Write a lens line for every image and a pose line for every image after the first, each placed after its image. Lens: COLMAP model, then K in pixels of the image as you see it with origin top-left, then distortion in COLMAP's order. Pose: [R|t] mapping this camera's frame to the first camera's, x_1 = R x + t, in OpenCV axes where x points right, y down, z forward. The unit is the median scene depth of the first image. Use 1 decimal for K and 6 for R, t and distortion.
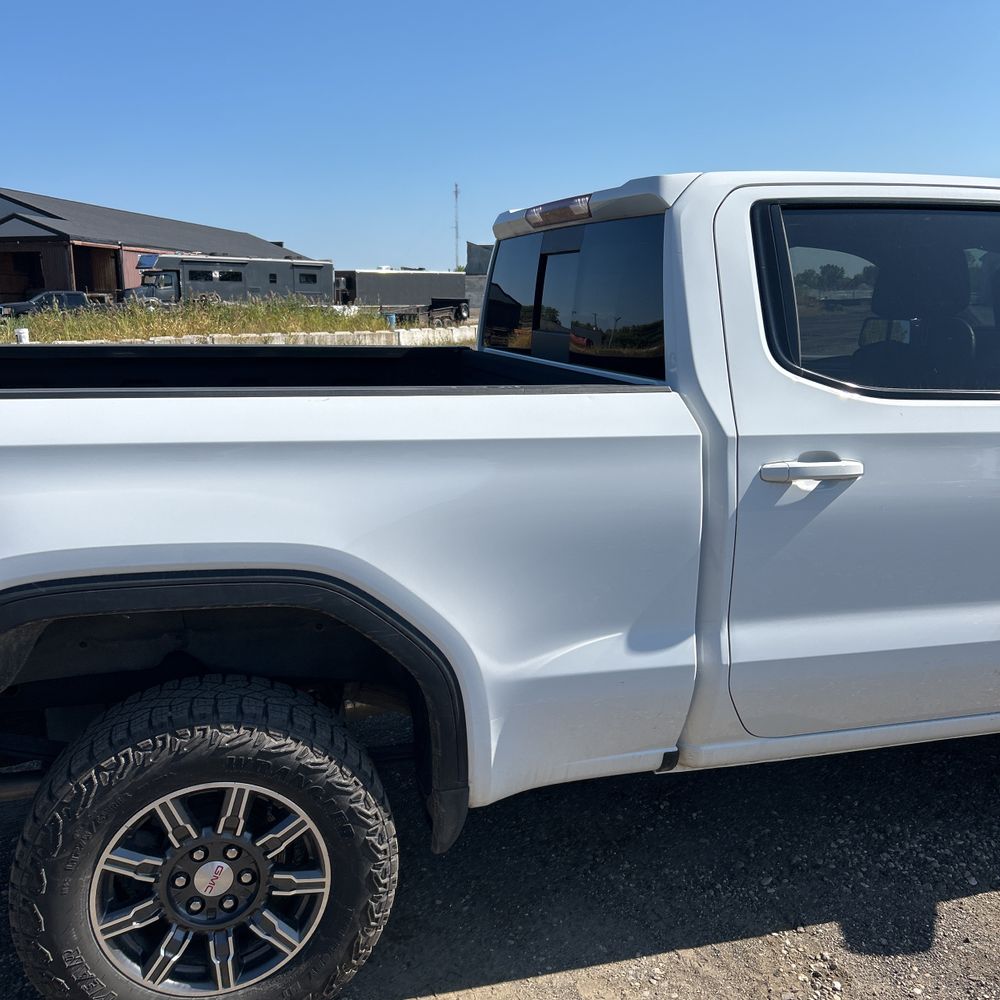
lens RADIAL K [[1011.7, 0, 494.8], [0, 1011.7, 501.3], [0, 0, 1]] dist [0.016426, 0.000000]
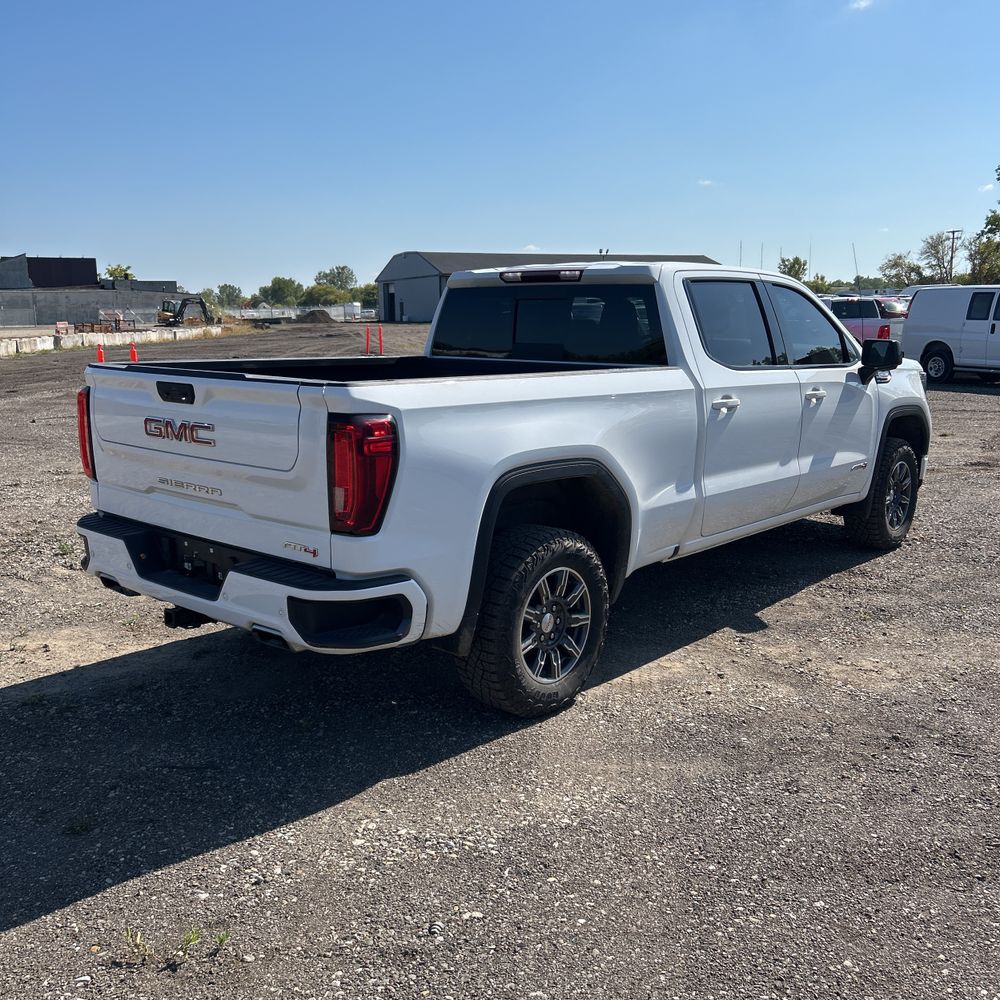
lens RADIAL K [[1011.7, 0, 503.4], [0, 1011.7, 503.7], [0, 0, 1]] dist [0.016426, 0.000000]
pose [[0.838383, -0.102237, 0.535408, -1.276968], [0.110485, 0.993737, 0.016749, 0.094460], [-0.533767, 0.045112, 0.844427, -0.571028]]
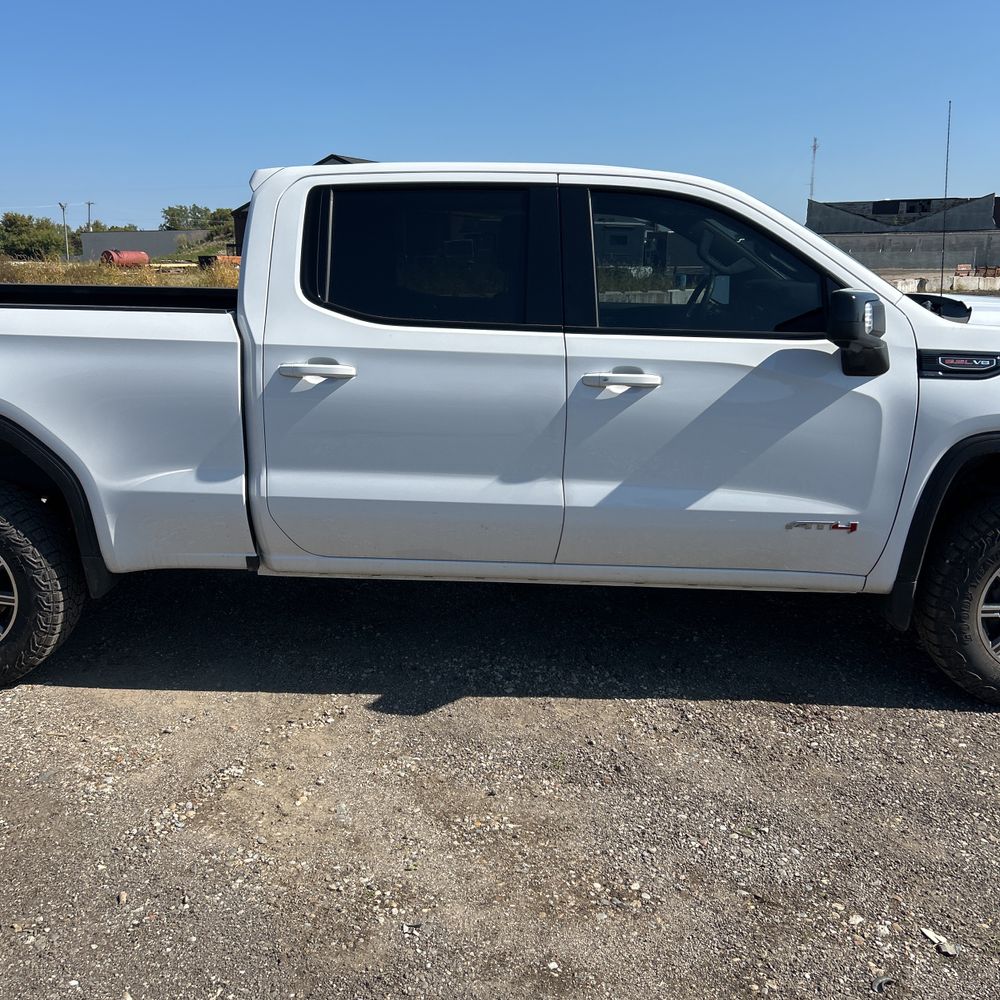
lens RADIAL K [[1011.7, 0, 500.7], [0, 1011.7, 493.7], [0, 0, 1]] dist [0.016426, 0.000000]
pose [[0.950018, 0.073179, -0.303498, 1.042333], [-0.064265, 0.997160, 0.039268, 0.075511], [0.305510, -0.017801, 0.952022, -0.343302]]
